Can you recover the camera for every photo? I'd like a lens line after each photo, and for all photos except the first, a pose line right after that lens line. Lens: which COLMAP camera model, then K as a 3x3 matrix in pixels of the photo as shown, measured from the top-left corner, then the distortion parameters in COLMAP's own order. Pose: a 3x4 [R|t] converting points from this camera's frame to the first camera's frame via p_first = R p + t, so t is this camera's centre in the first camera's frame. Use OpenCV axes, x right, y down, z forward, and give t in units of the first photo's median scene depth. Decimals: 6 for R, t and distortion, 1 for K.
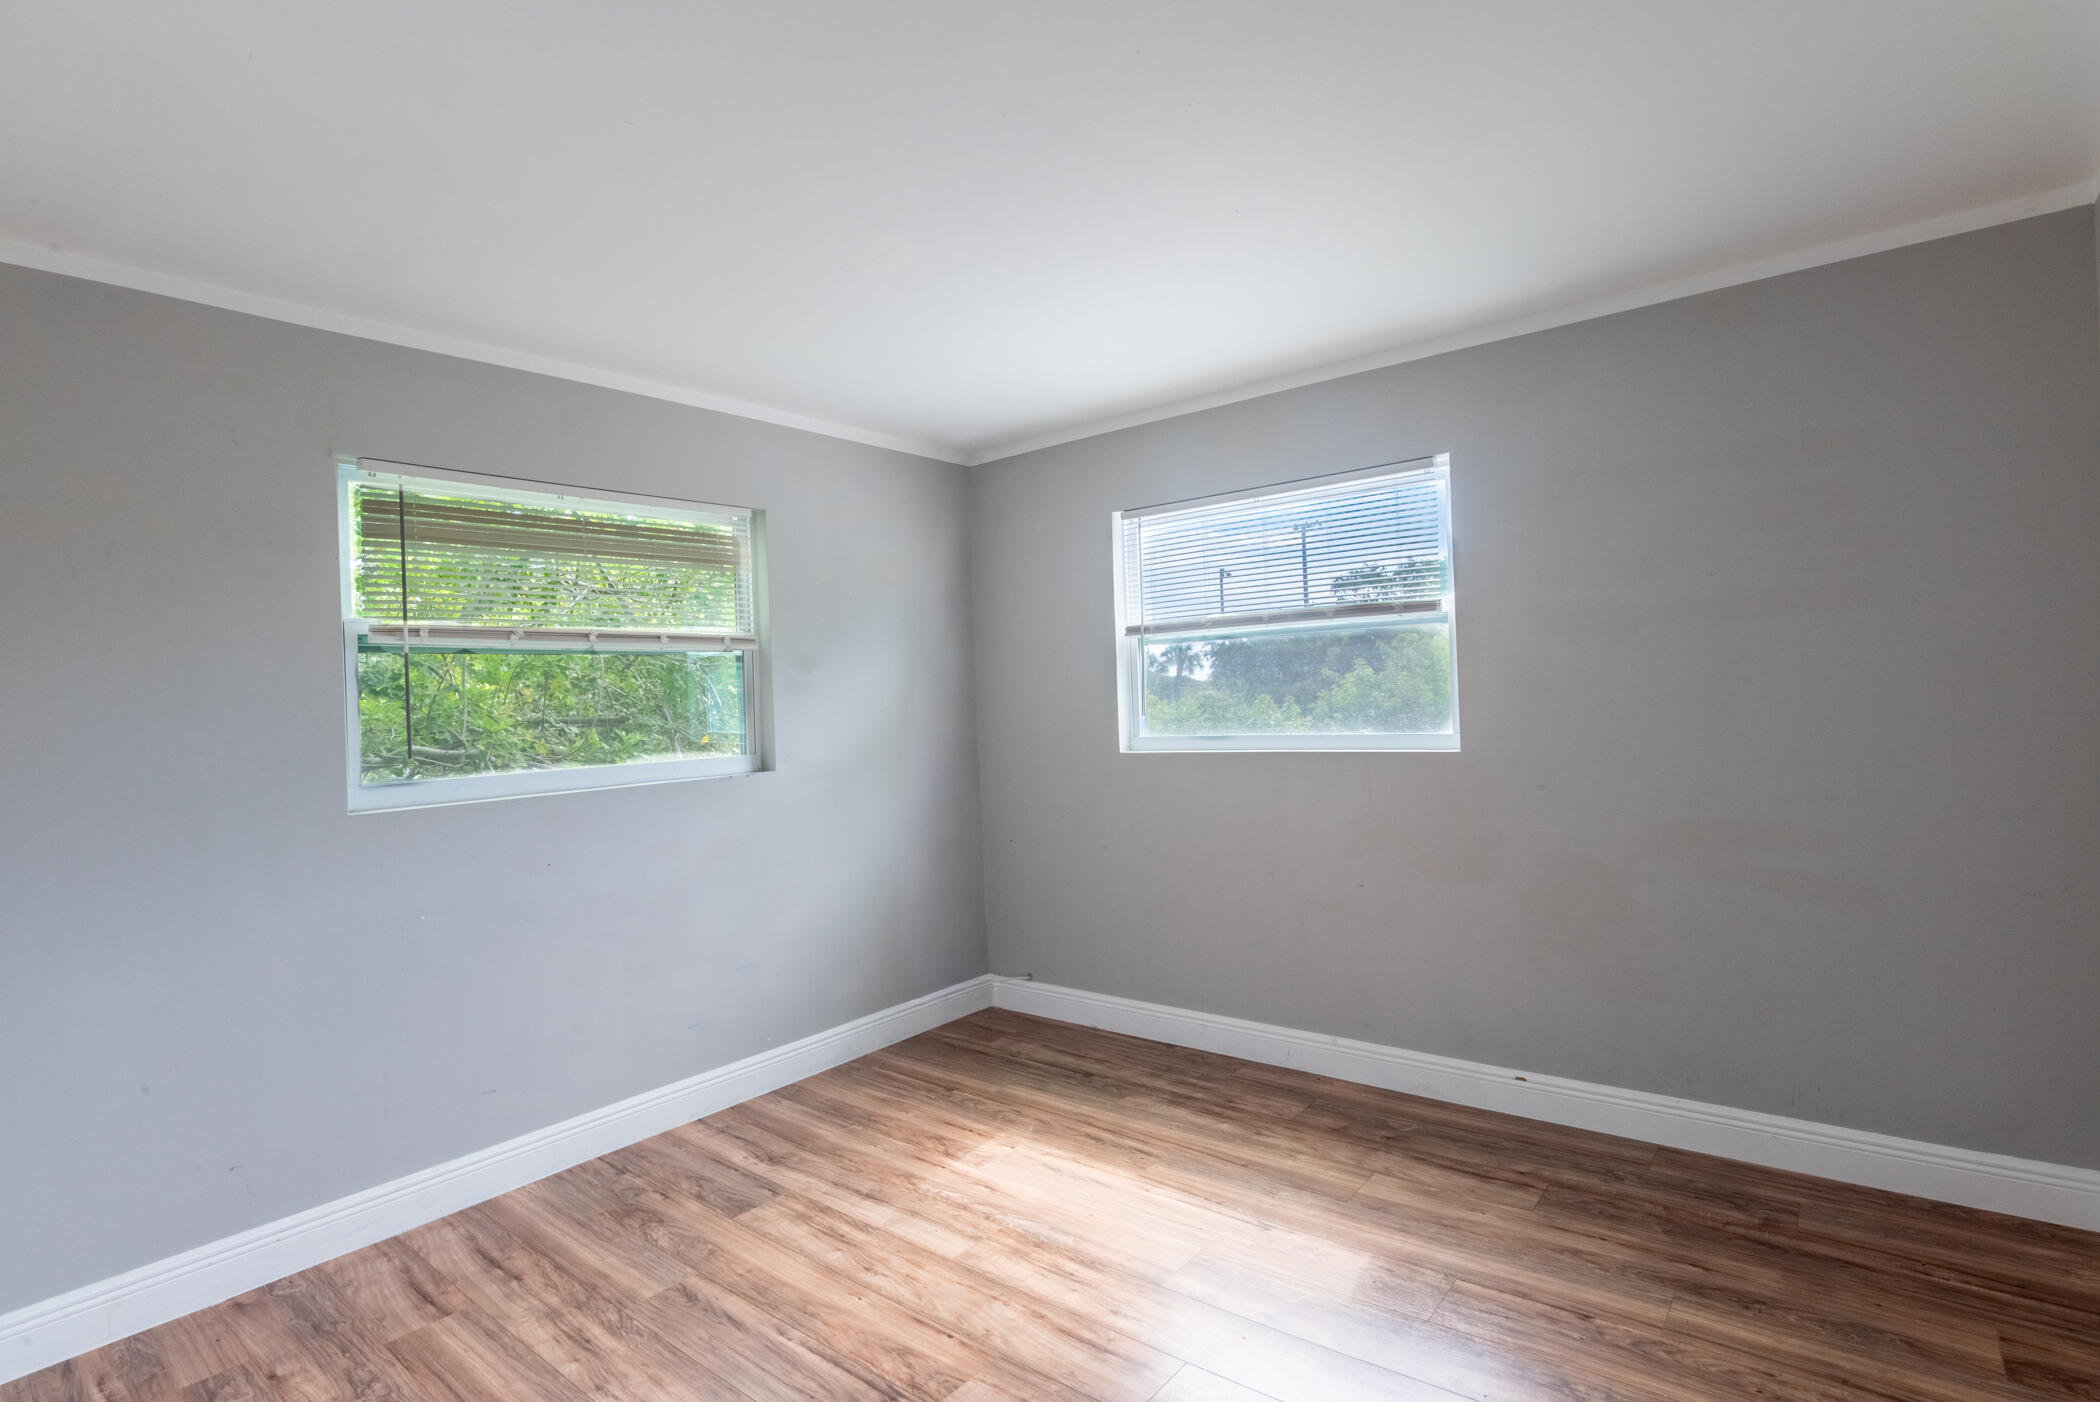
lens RADIAL K [[1068.8, 0, 1051.8], [0, 1068.8, 696.8], [0, 0, 1]] dist [0.000421, 0.000220]
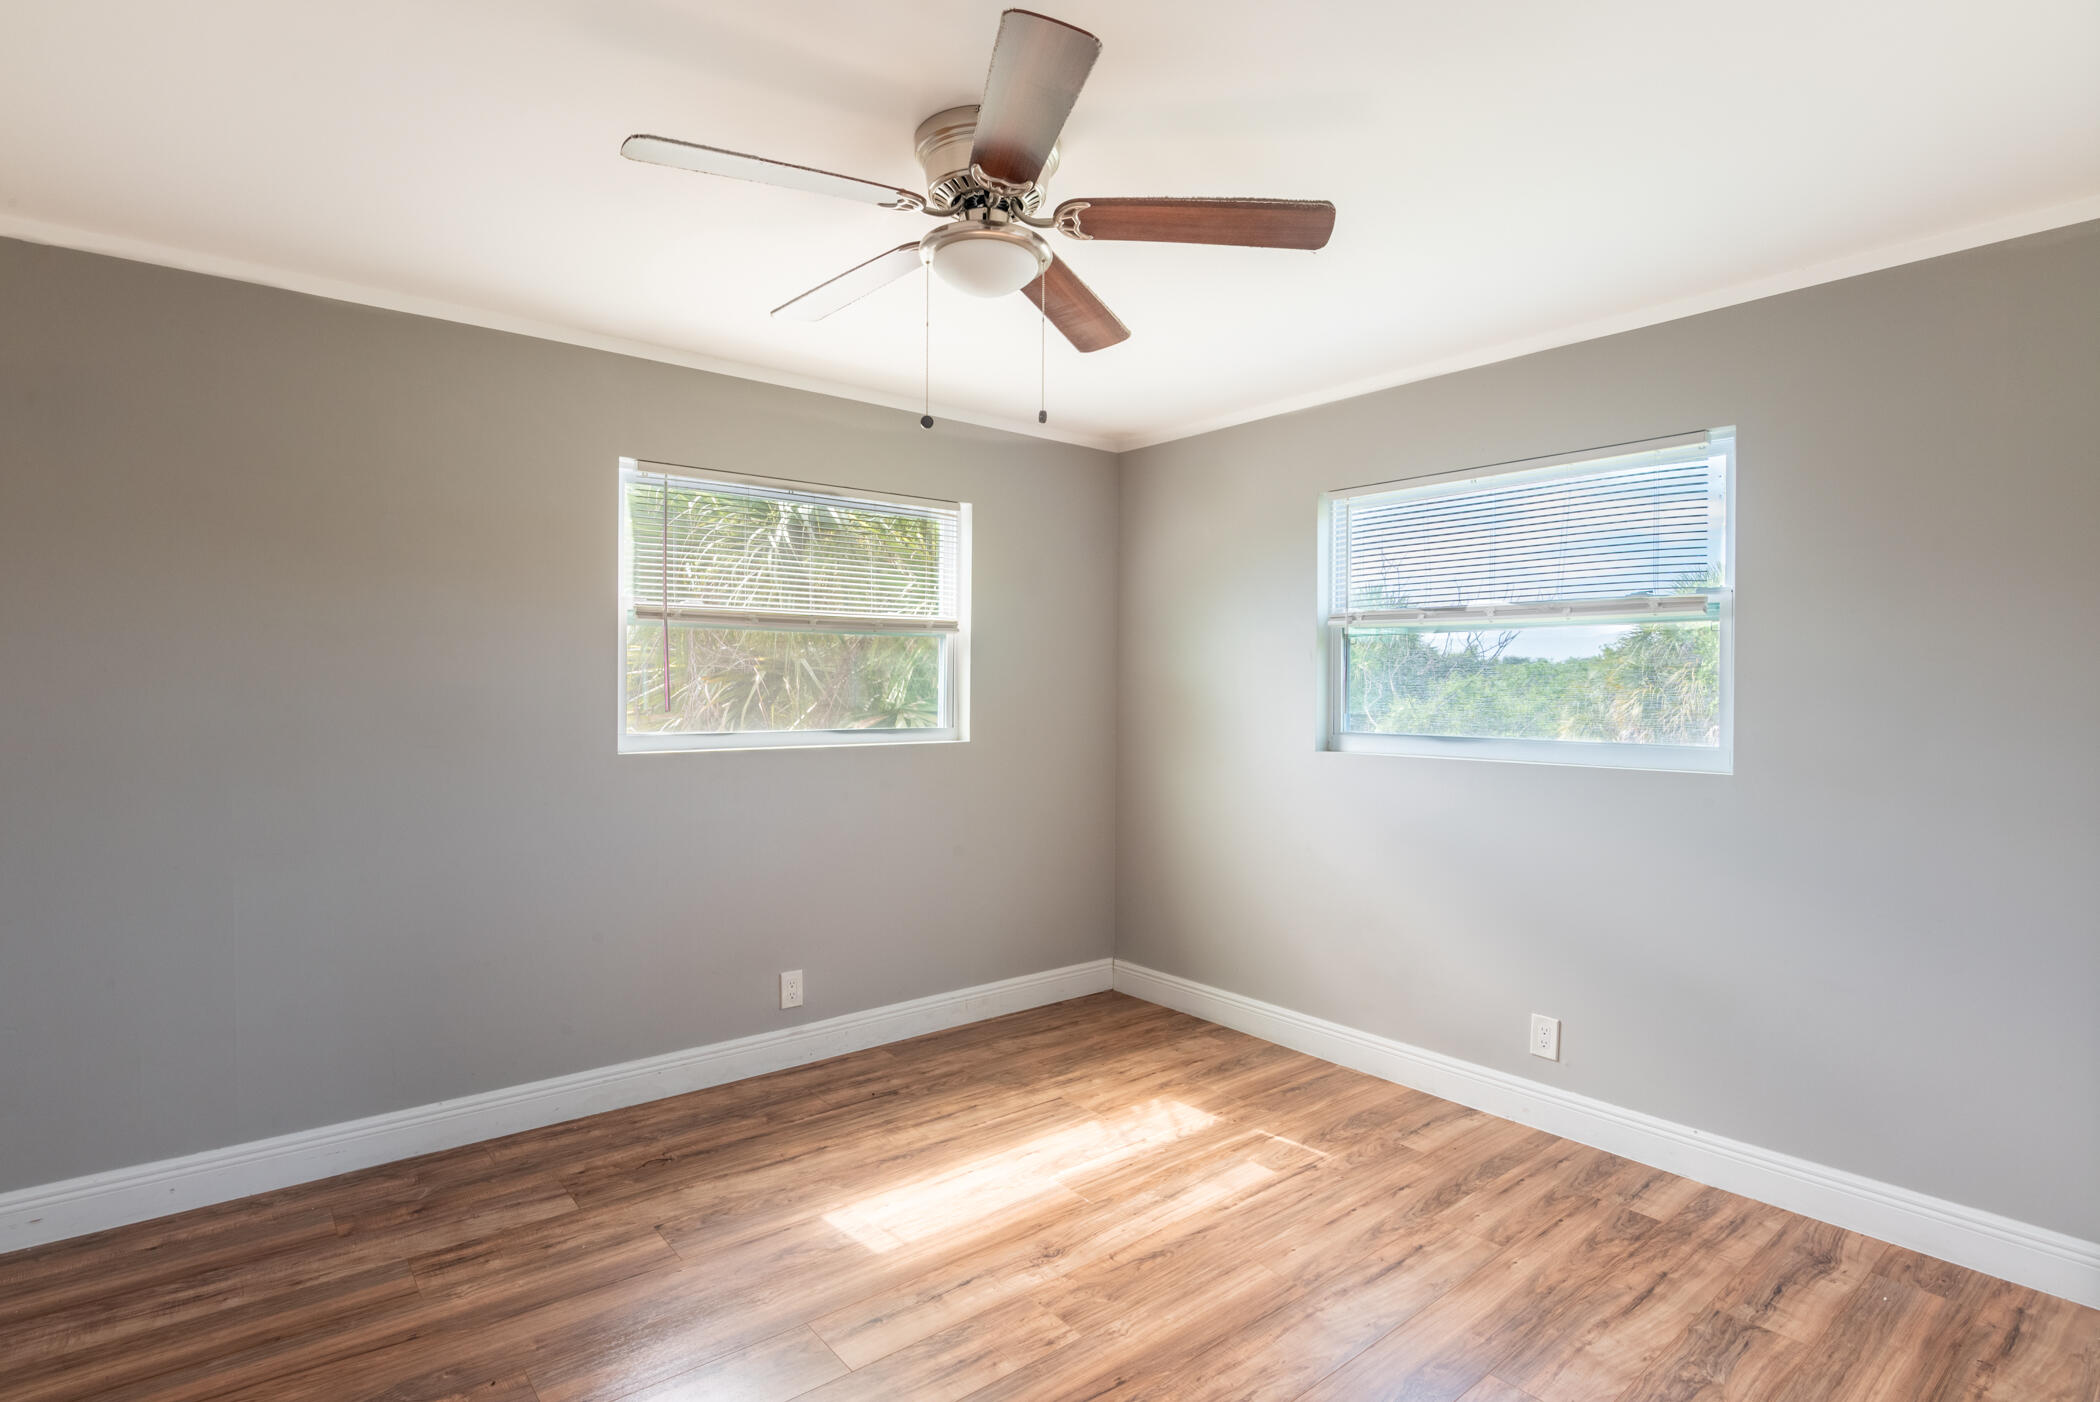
lens RADIAL K [[1068.8, 0, 1050.9], [0, 1068.8, 702.1], [0, 0, 1]] dist [0.000421, 0.000220]
pose [[0.182362, 0.020519, 0.983017, -0.823570], [-0.017522, 0.999691, -0.017616, 0.024226], [-0.983075, -0.014012, 0.182665, 0.662676]]
